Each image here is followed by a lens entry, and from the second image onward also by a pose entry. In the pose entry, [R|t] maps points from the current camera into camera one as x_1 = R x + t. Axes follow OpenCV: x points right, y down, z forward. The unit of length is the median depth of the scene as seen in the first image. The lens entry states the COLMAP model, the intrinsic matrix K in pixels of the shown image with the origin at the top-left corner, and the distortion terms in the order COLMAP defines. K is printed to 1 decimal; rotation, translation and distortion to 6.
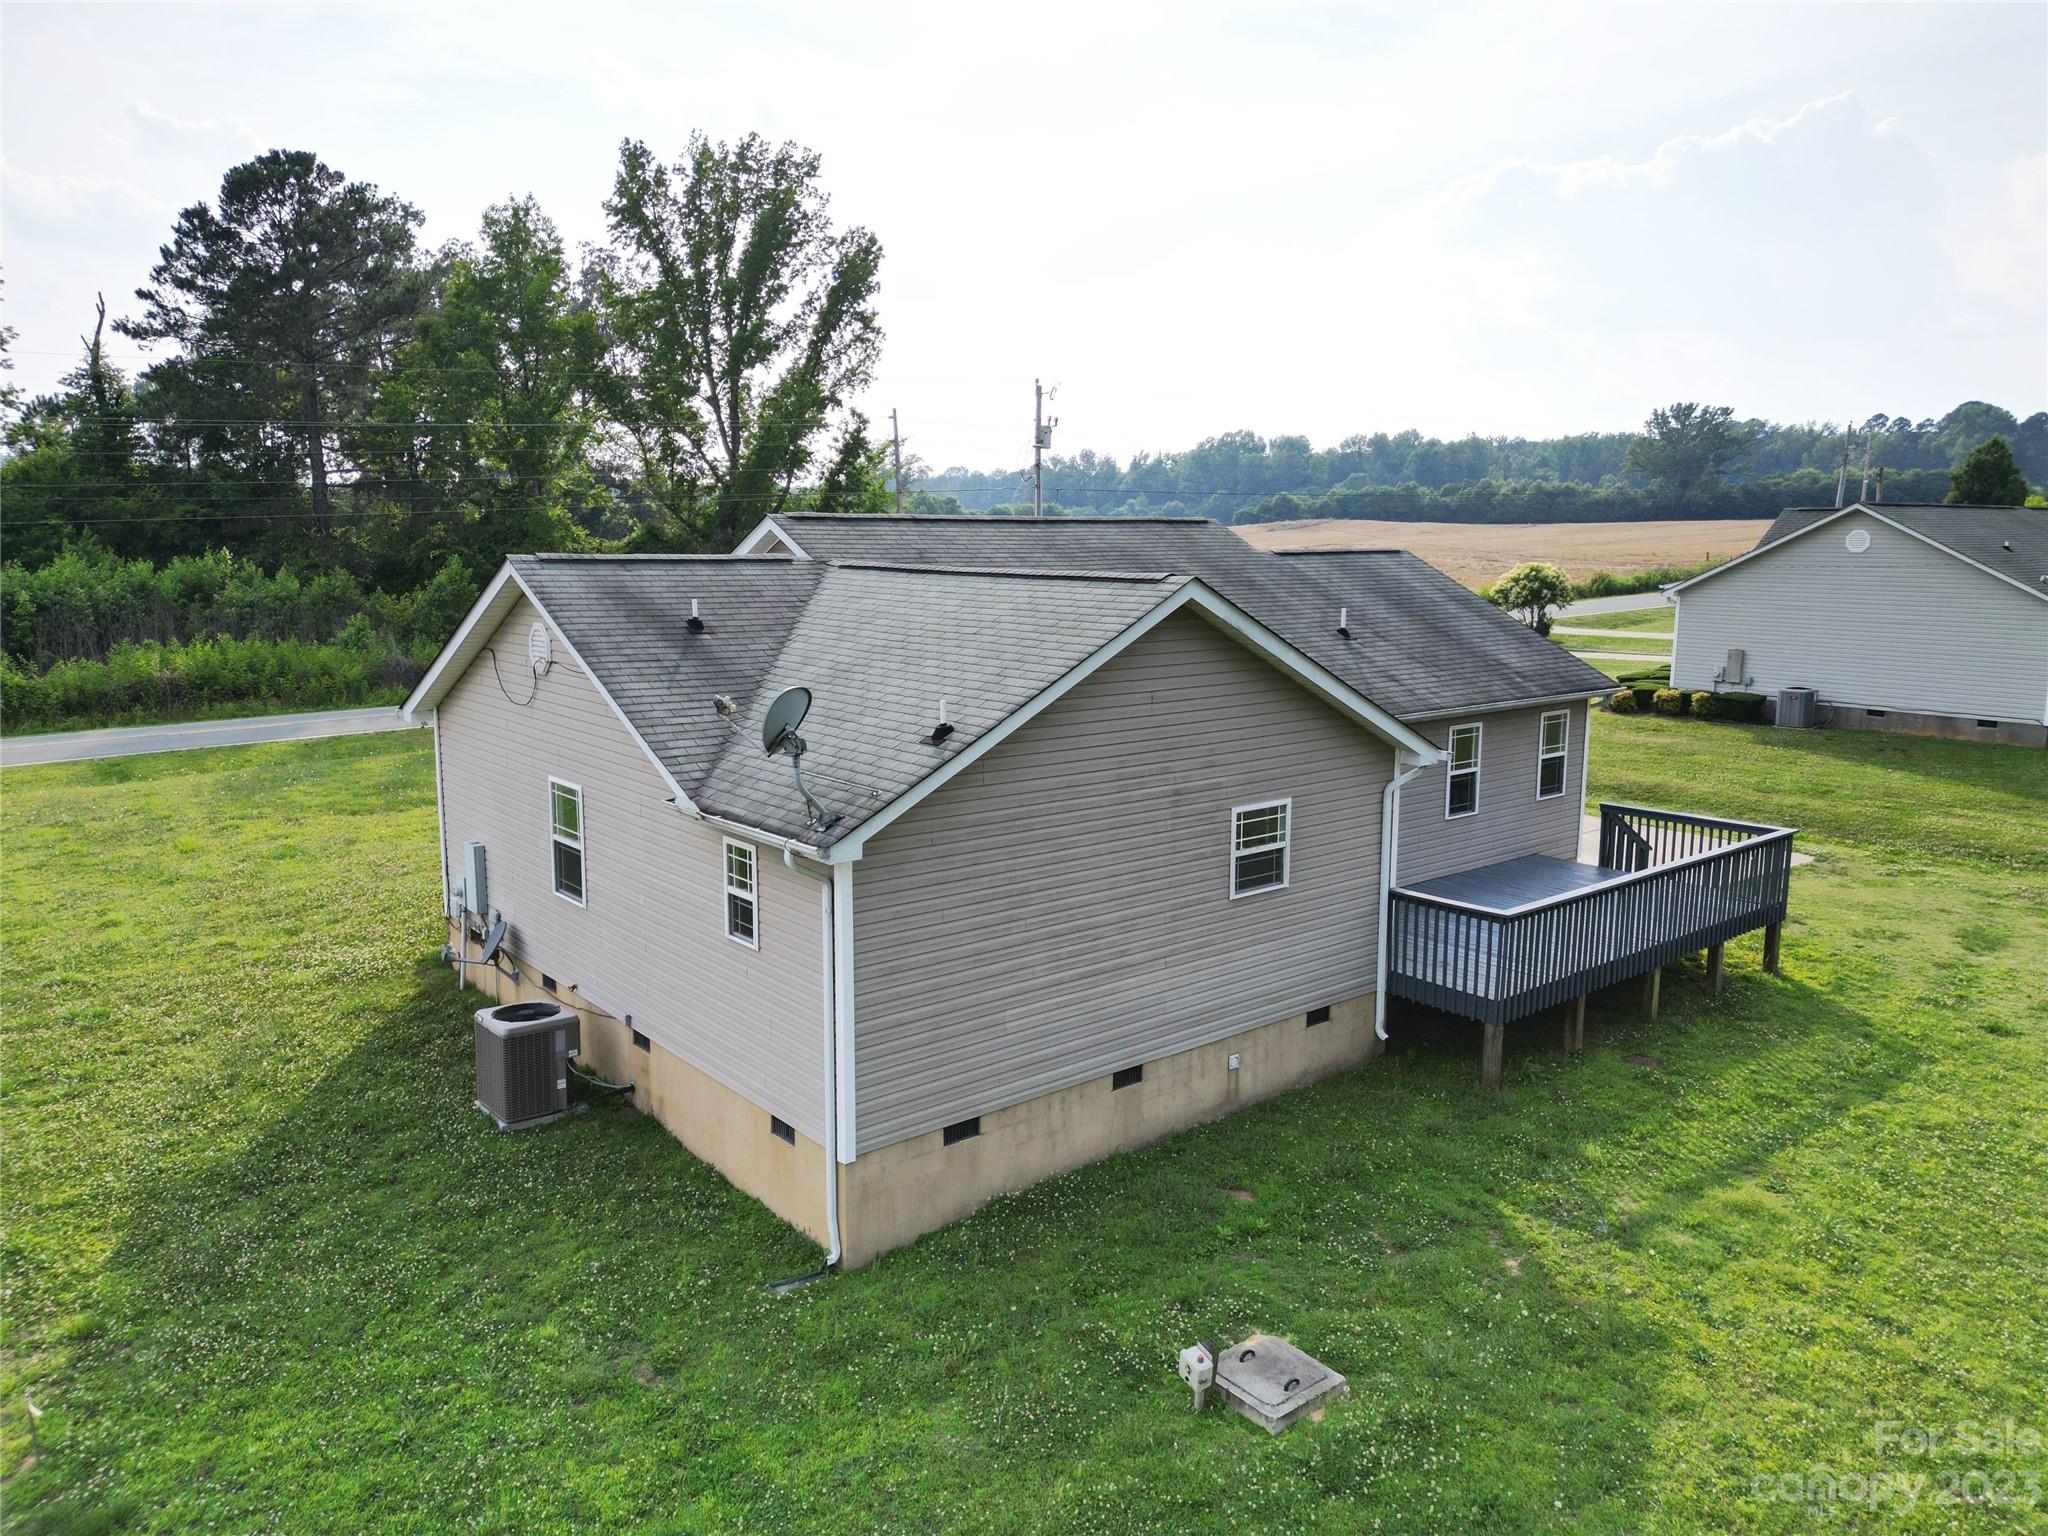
lens RADIAL K [[1449.4, 0, 1009.7], [0, 1449.4, 748.4], [0, 0, 1]] dist [0.085910, -0.102545]
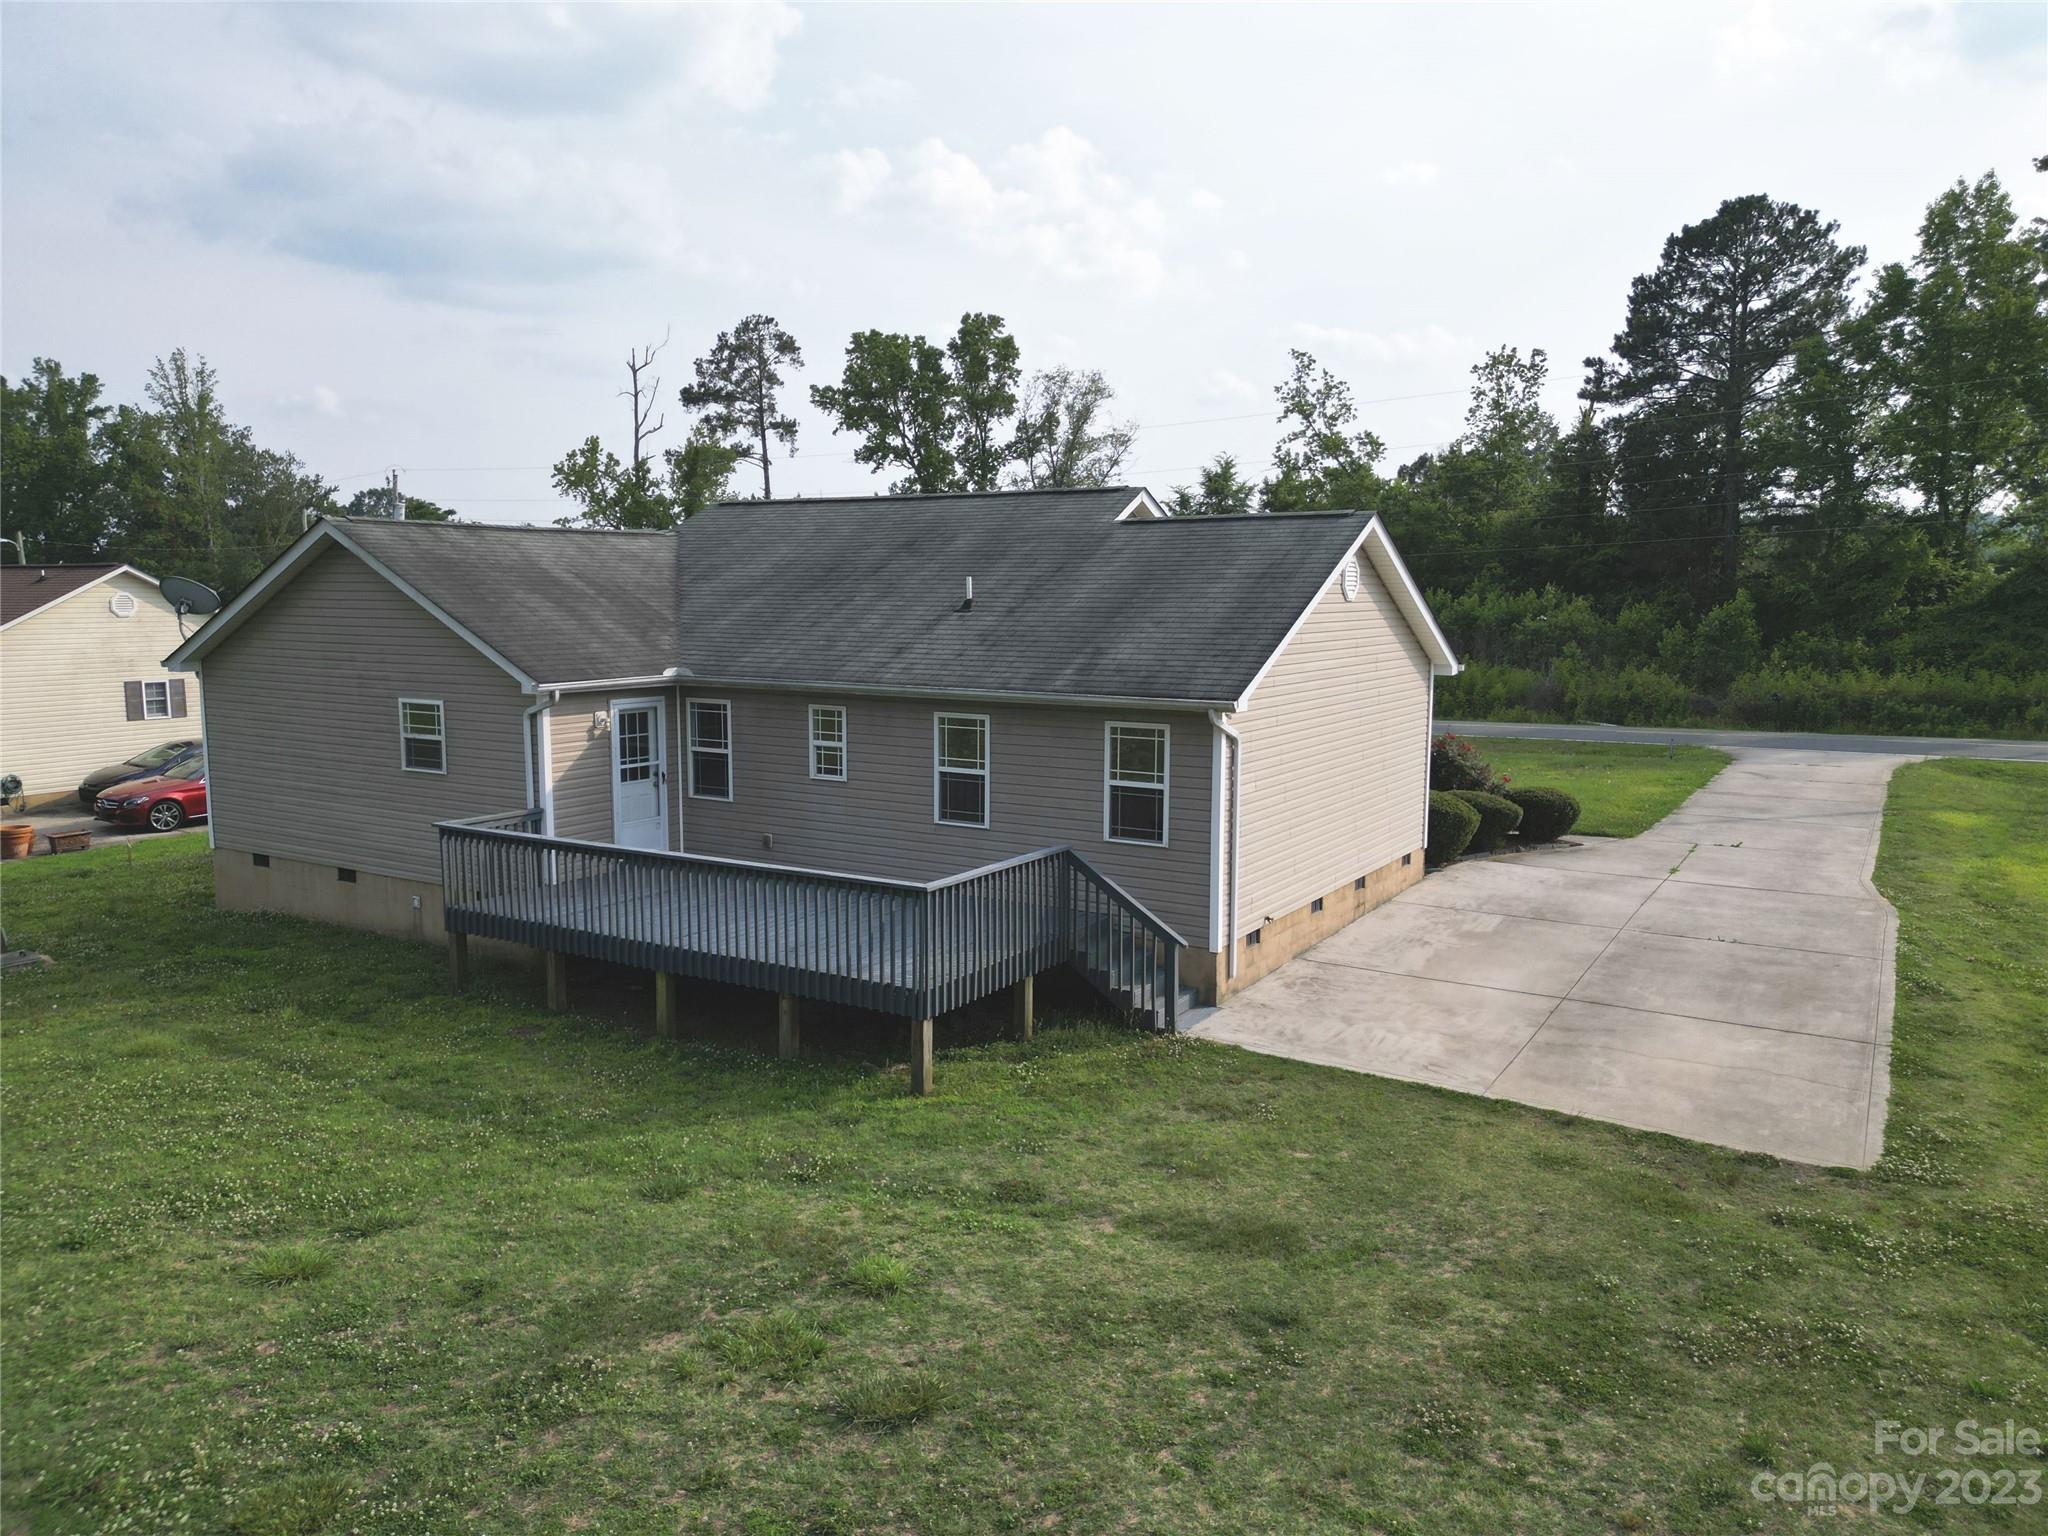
lens RADIAL K [[1449.4, 0, 1009.7], [0, 1449.4, 748.4], [0, 0, 1]] dist [0.085910, -0.102545]
pose [[0.318268, 0.101235, -0.942580, 1.517394], [-0.145402, 0.987730, 0.056988, -0.066484], [0.936784, 0.118916, 0.329082, 1.048346]]
